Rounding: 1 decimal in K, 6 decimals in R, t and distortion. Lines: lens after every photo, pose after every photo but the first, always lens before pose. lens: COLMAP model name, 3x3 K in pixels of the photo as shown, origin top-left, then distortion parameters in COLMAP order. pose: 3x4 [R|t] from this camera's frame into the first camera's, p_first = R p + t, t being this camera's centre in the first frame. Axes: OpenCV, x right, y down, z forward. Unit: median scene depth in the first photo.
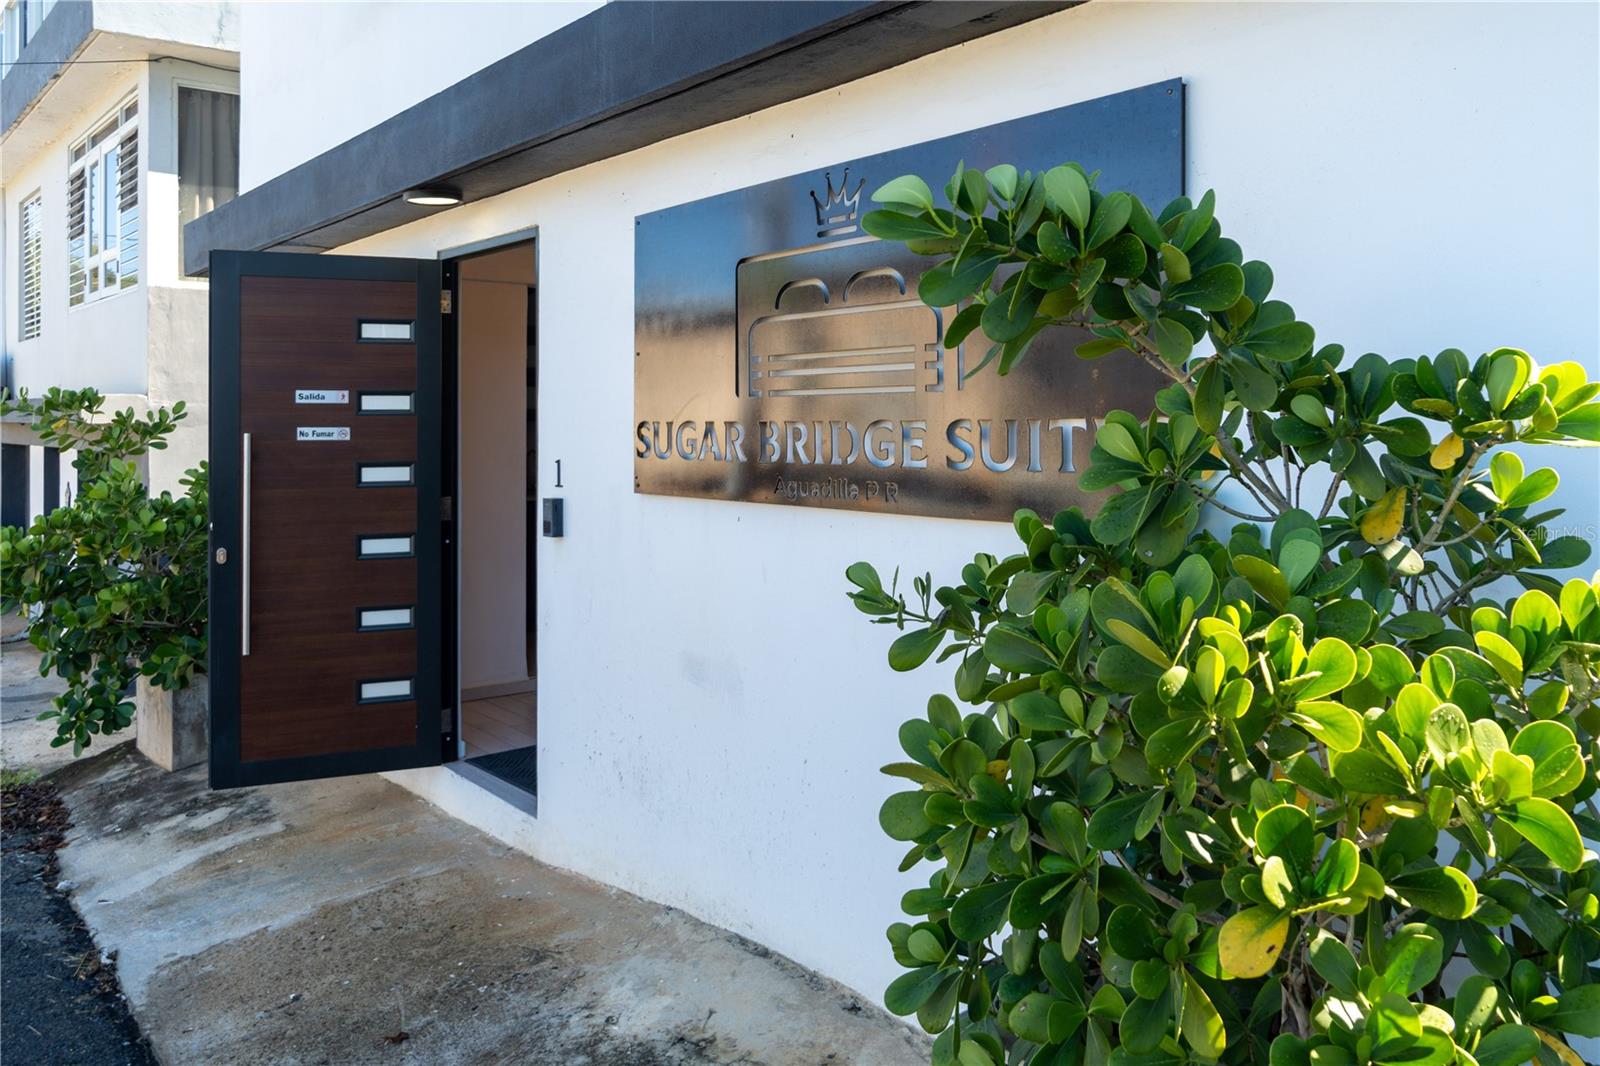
lens RADIAL K [[1242.6, 0, 770.9], [0, 1242.6, 418.5], [0, 0, 1]] dist [-0.013173, 0.012453]
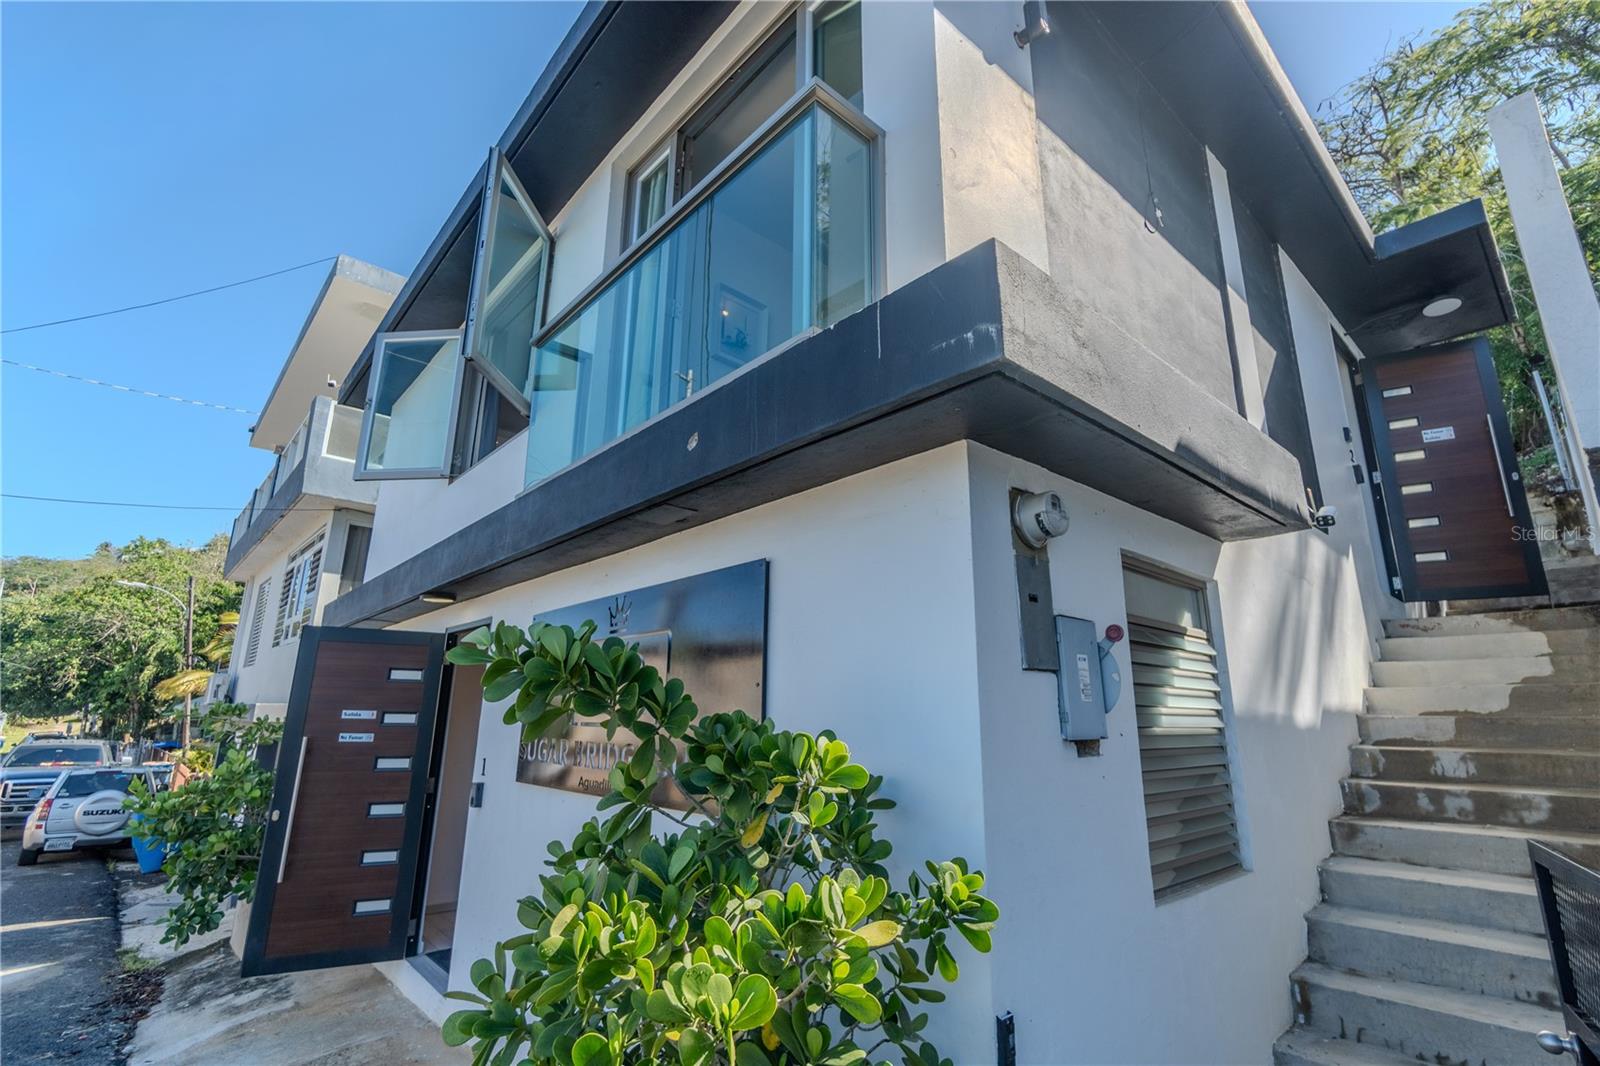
lens RADIAL K [[714.9, 0, 800.8], [0, 714.9, 537.2], [0, 0, 1]] dist [-0.012971, 0.003769]
pose [[0.998115, 0.029143, 0.054004, 0.164394], [-0.015234, 0.970163, -0.241976, -0.025077], [-0.059445, 0.240697, 0.968778, -0.017256]]
